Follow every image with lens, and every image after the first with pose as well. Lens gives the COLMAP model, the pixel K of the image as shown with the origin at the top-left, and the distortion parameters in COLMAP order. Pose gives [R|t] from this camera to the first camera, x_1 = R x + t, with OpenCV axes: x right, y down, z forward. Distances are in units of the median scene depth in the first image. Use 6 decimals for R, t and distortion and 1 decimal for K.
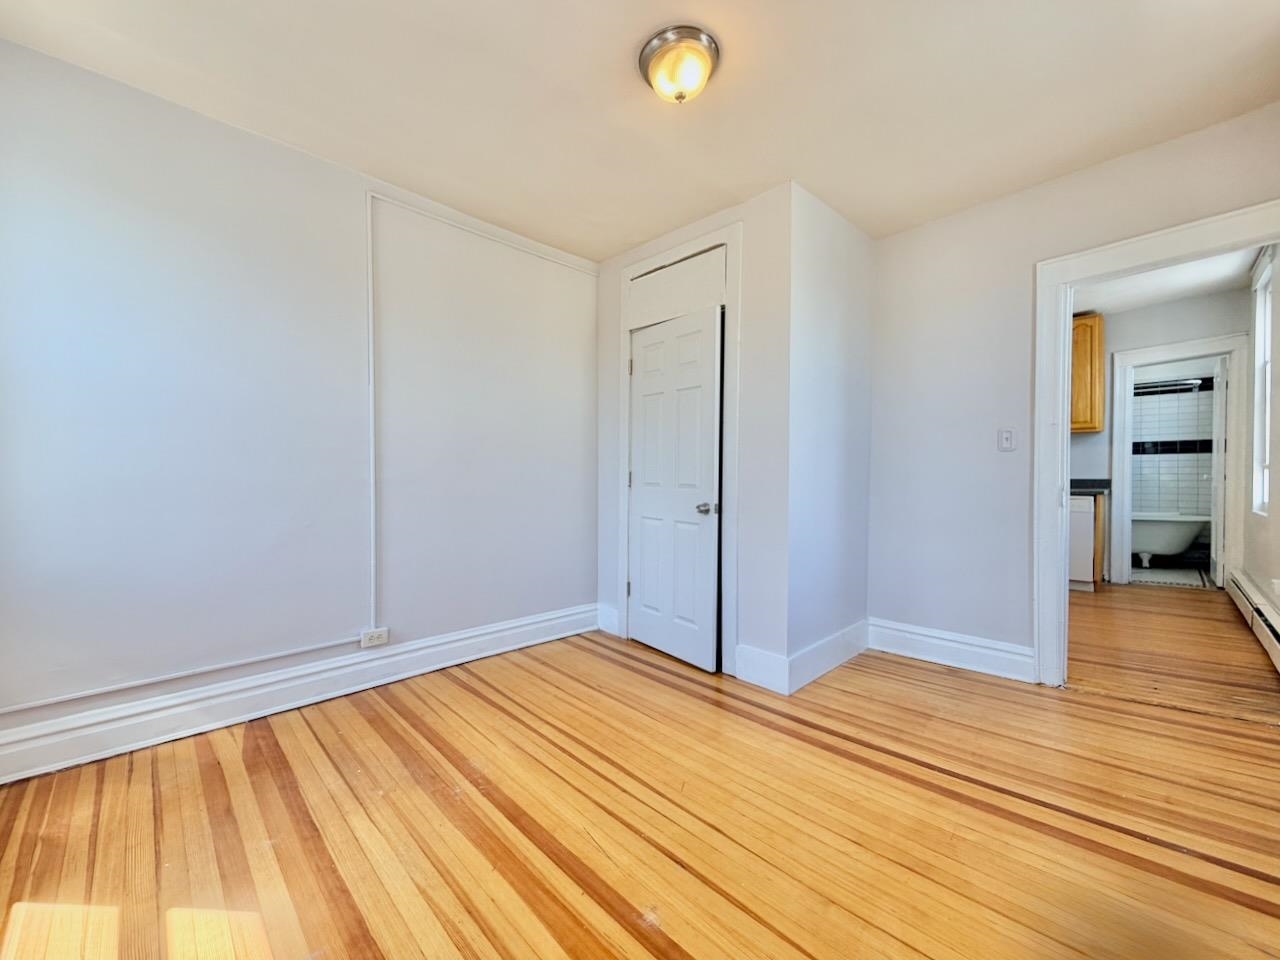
lens RADIAL K [[516.8, 0, 640.0], [0, 516.8, 480.0], [0, 0, 1]] dist [-0.001444, -0.000034]
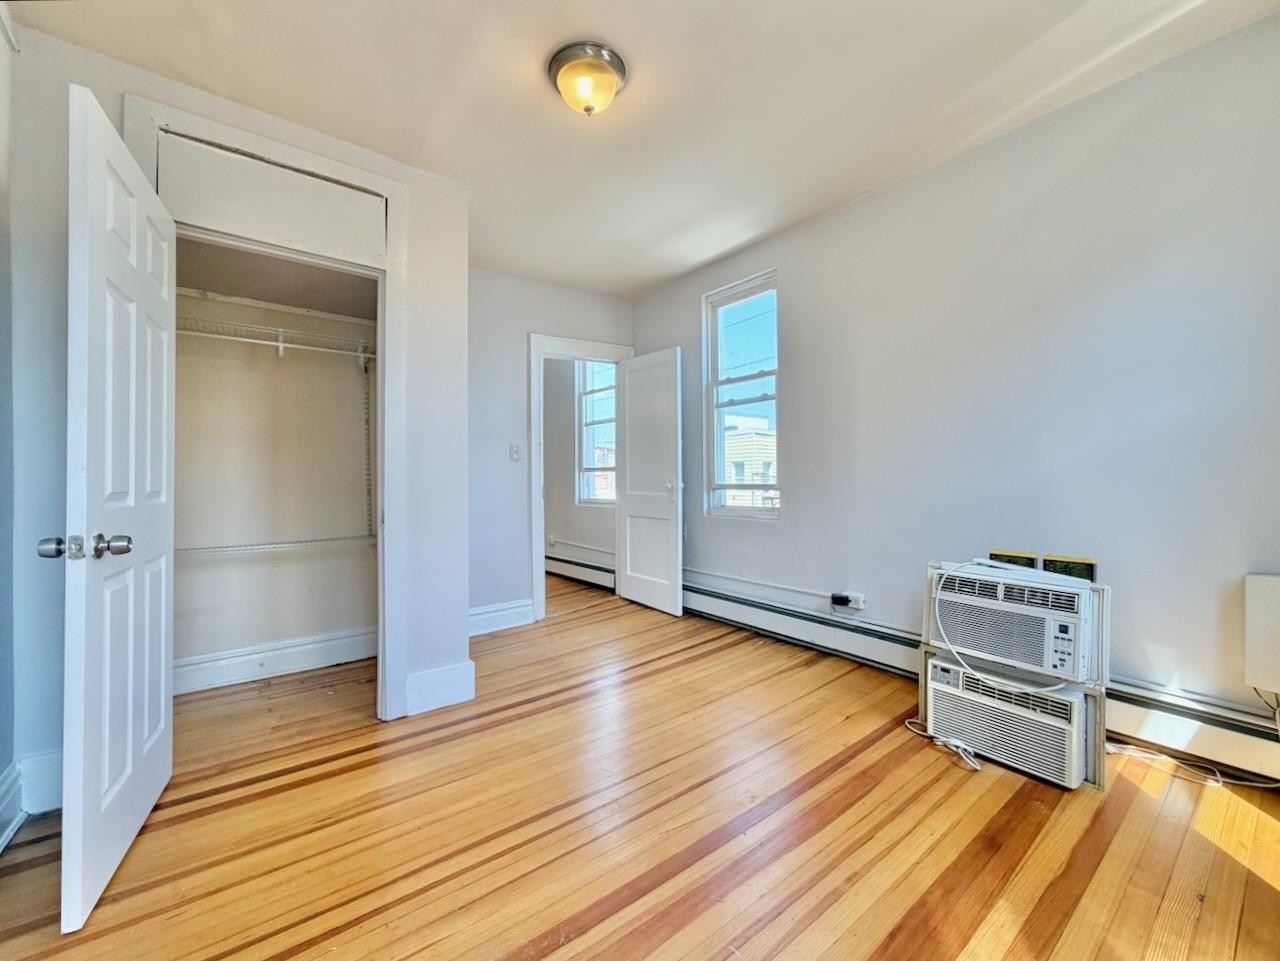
lens RADIAL K [[516.6, 0, 634.2], [0, 516.6, 476.9], [0, 0, 1]] dist [-0.000659, 0.000130]
pose [[0.113027, 0.005978, 0.993574, -0.759420], [0.024338, 0.999665, -0.008783, 0.008856], [-0.993294, 0.025175, 0.112844, 0.650192]]
